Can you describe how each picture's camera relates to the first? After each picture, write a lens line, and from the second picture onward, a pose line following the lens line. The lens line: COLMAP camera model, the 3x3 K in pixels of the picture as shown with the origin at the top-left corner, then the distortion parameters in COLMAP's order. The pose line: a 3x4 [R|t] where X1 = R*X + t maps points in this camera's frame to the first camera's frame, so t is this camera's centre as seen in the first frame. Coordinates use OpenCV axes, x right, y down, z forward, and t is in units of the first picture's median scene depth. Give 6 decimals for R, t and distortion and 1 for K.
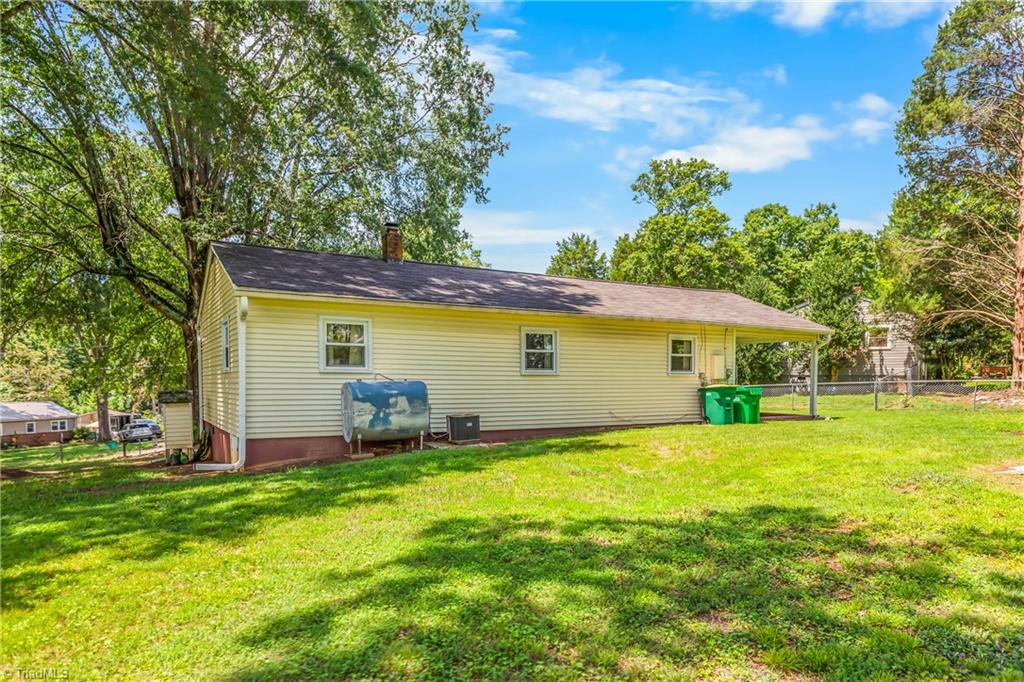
lens RADIAL K [[651.5, 0, 511.9], [0, 651.5, 378.9], [0, 0, 1]] dist [0.000016, 0.000198]
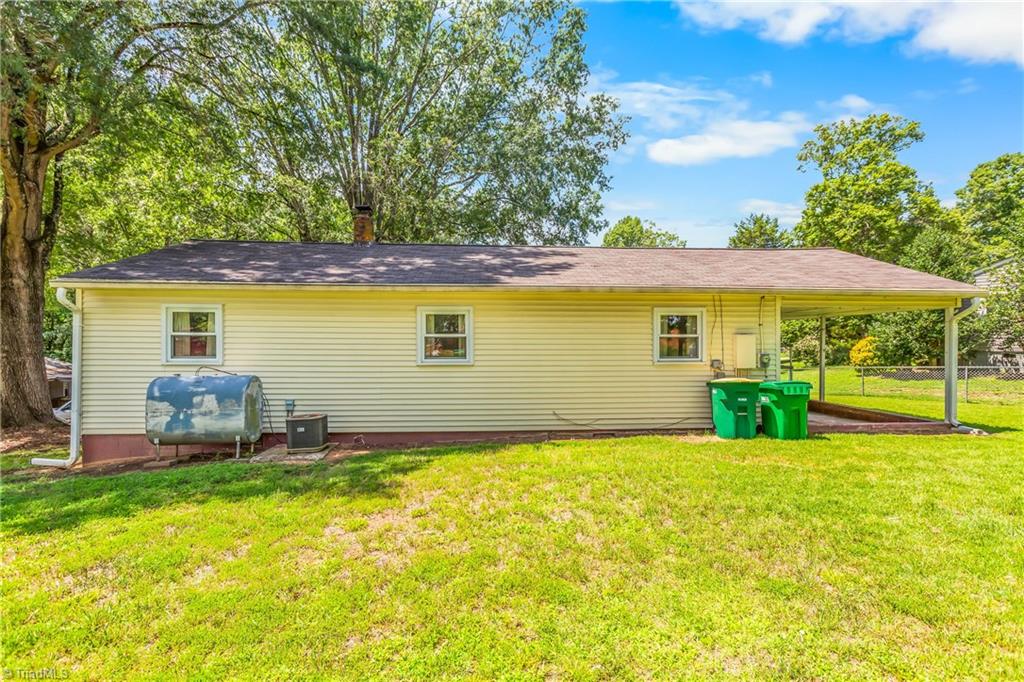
lens RADIAL K [[482.1, 0, 513.2], [0, 482.1, 335.7], [0, 0, 1]] dist [0.001403, 0.000160]
pose [[0.894382, -0.014067, -0.447082, 0.337976], [0.003782, 0.999707, -0.023889, -0.024299], [0.447288, 0.019675, 0.894174, 0.442080]]
